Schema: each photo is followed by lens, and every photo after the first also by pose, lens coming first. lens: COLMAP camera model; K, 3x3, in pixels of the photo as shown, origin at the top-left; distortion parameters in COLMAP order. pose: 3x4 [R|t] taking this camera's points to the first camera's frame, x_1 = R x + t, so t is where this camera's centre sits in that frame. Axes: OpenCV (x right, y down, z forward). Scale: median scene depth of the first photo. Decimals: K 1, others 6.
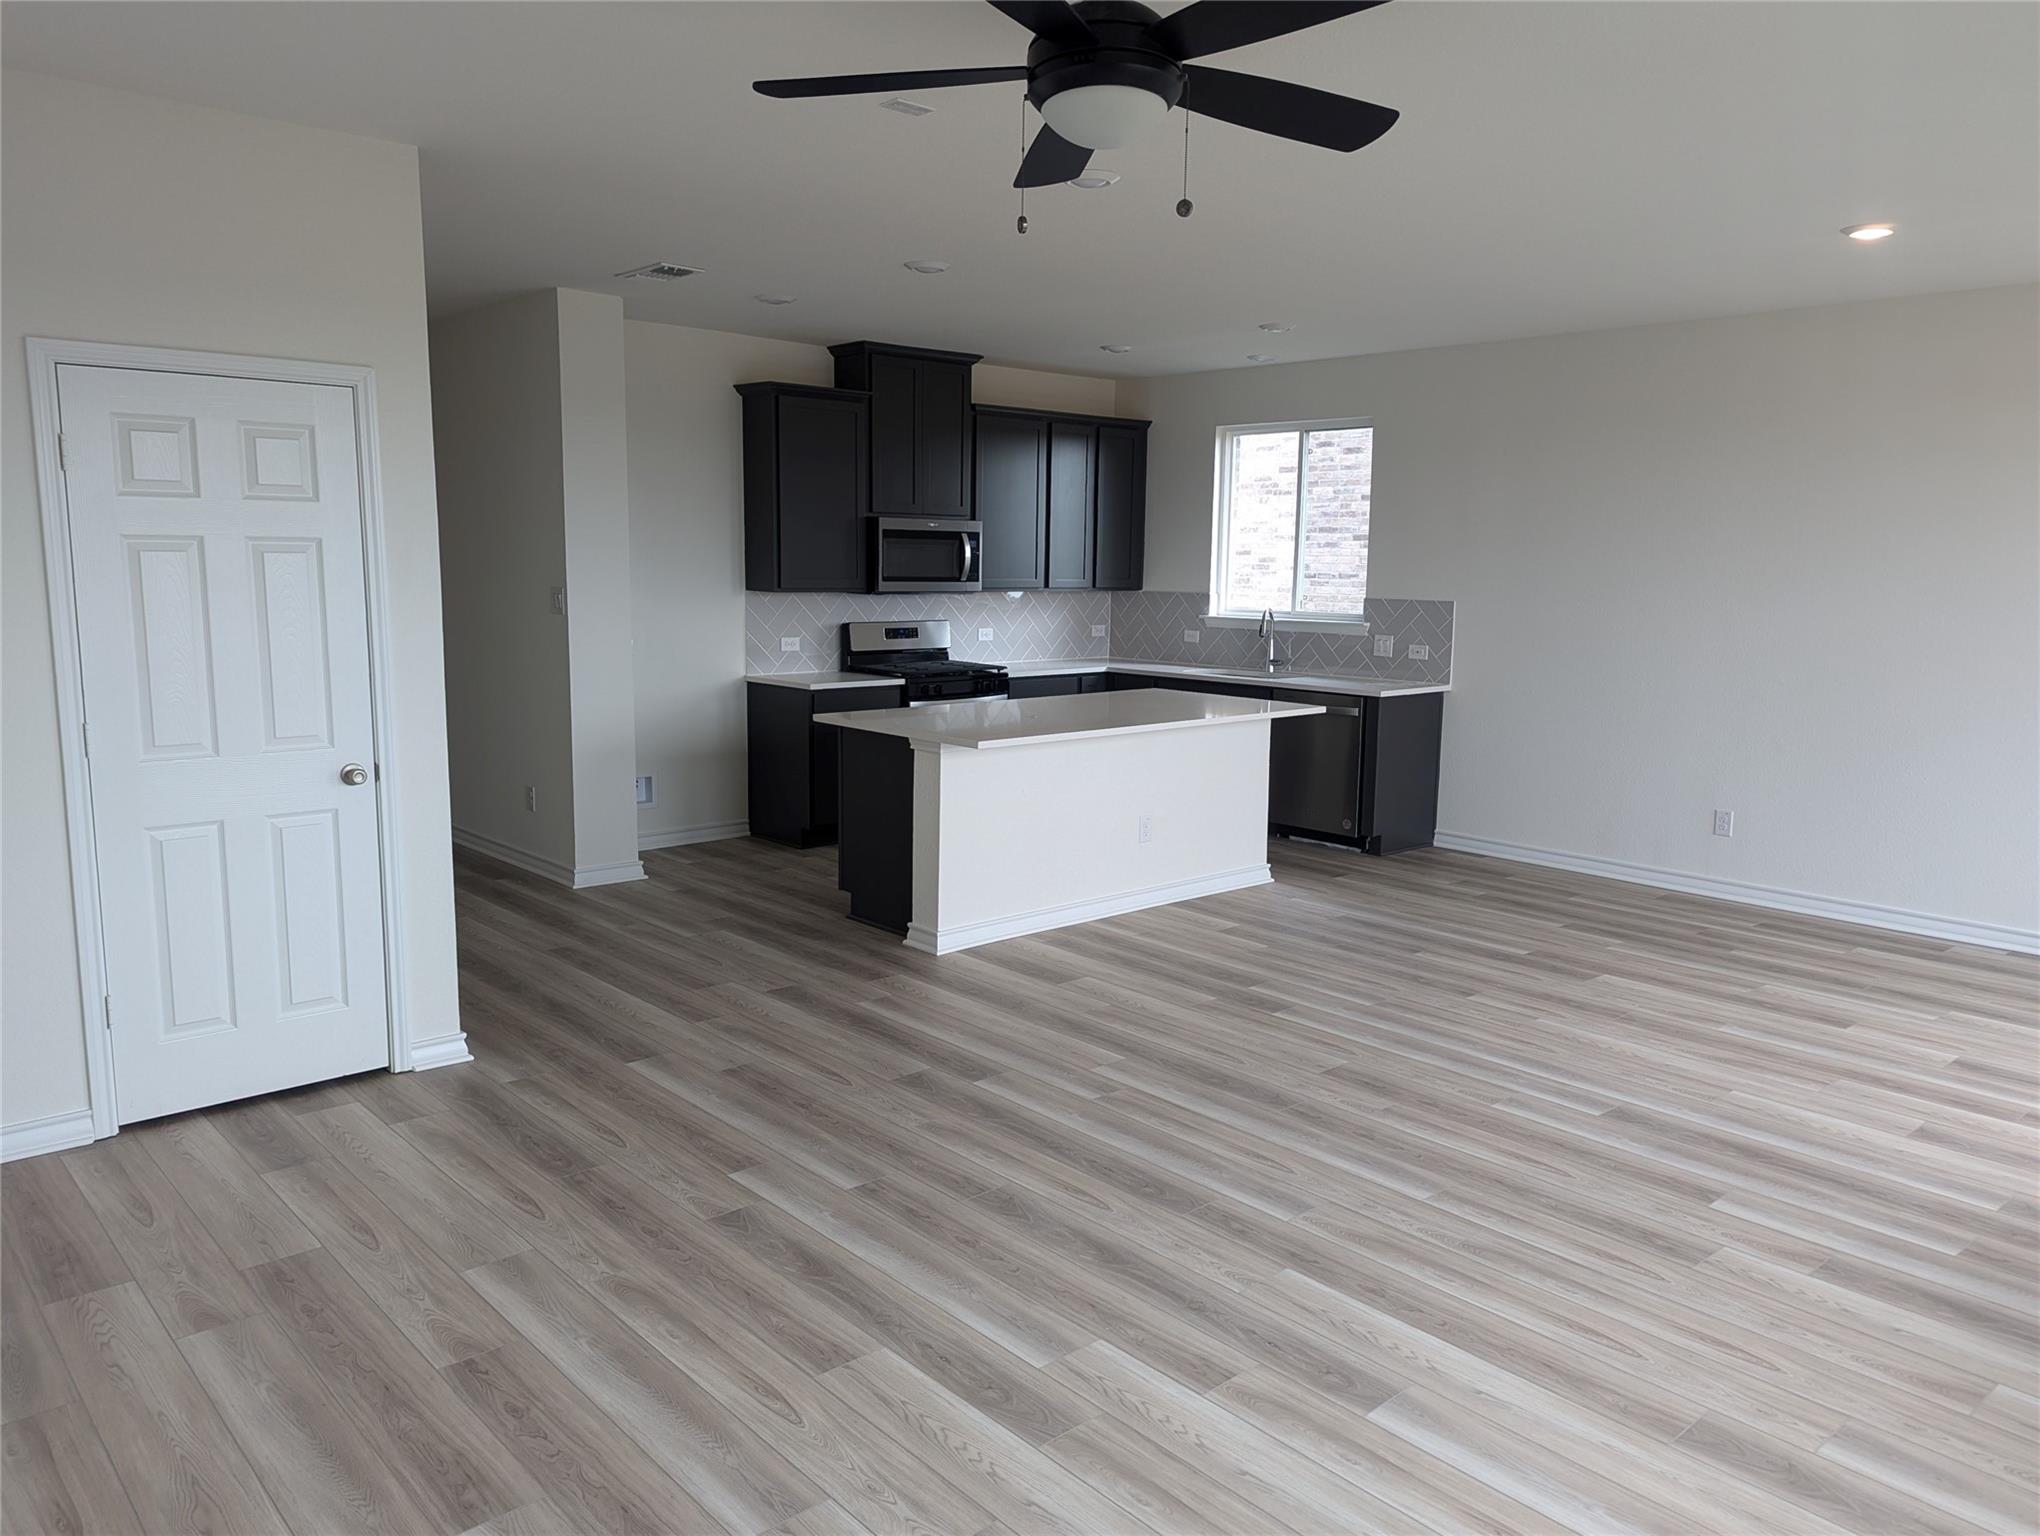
lens RADIAL K [[1425.1, 0, 1020.0], [0, 1425.1, 768.0], [0, 0, 1]] dist [0.000099, 0.000734]
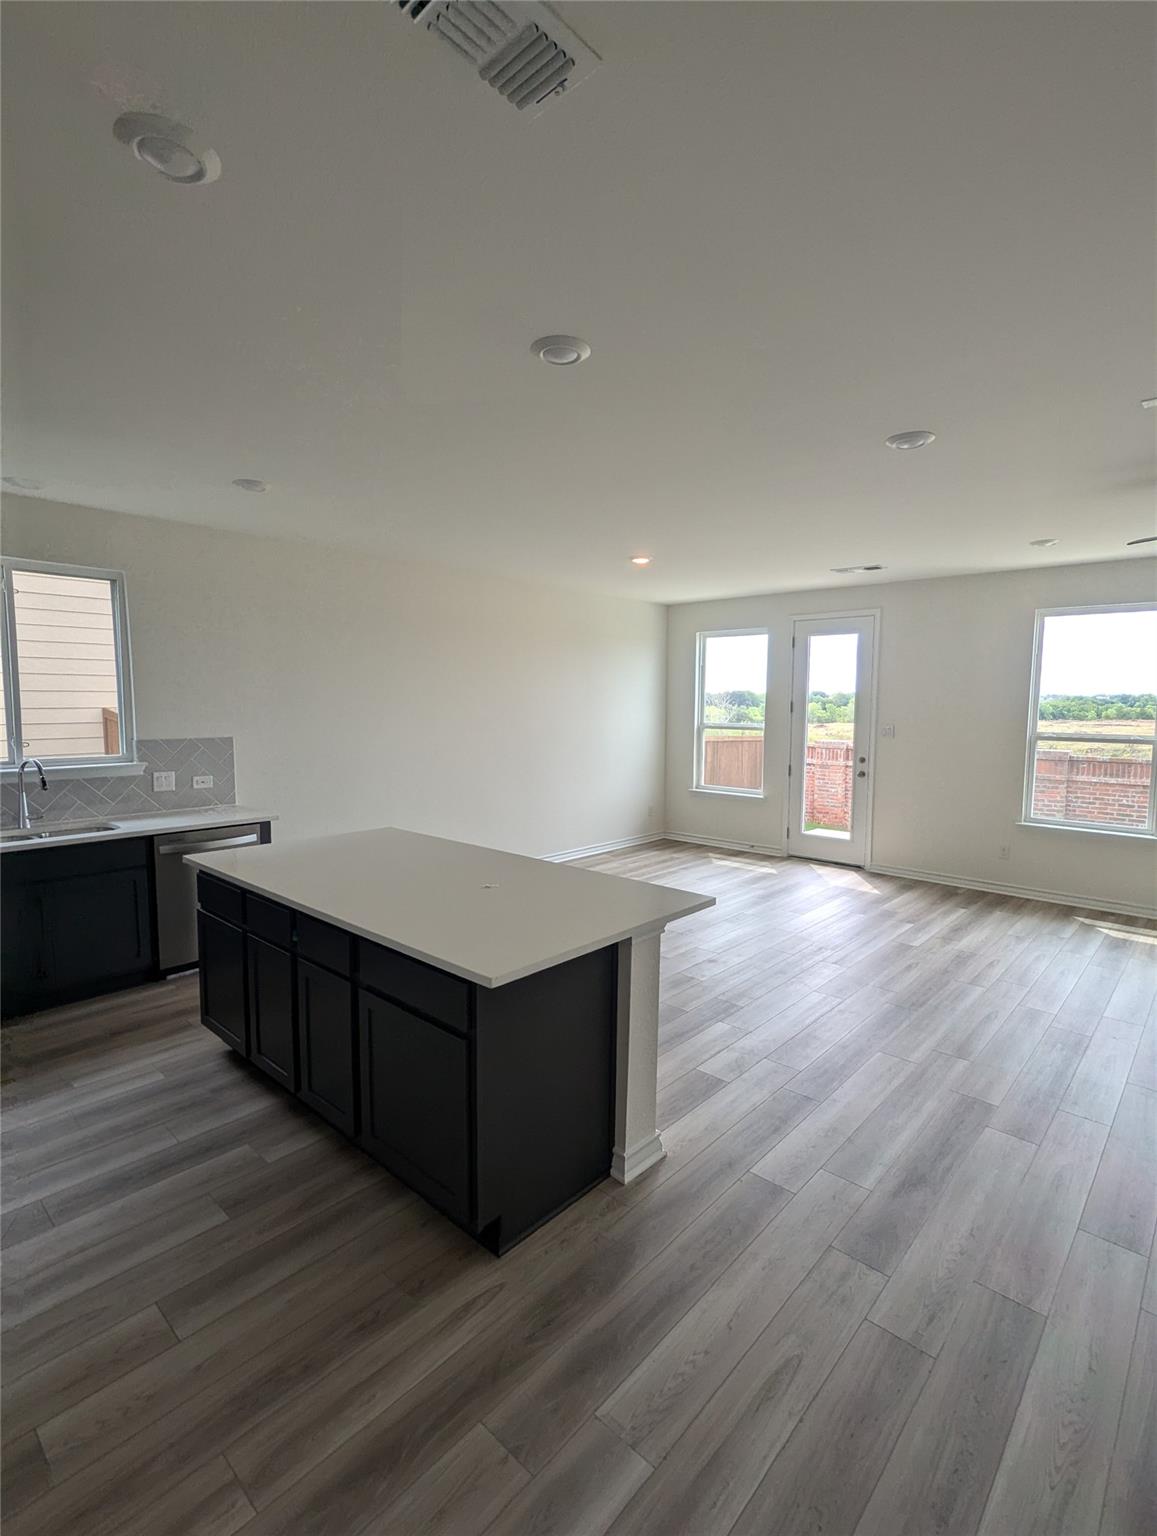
lens RADIAL K [[734.3, 0, 563.9], [0, 734.3, 767.8], [0, 0, 1]] dist [-0.004304, -0.000930]
pose [[-0.085183, -0.103171, 0.991009, -0.552644], [0.143811, 0.982937, 0.114692, -0.192507], [-0.985932, 0.152288, -0.068893, 1.201653]]
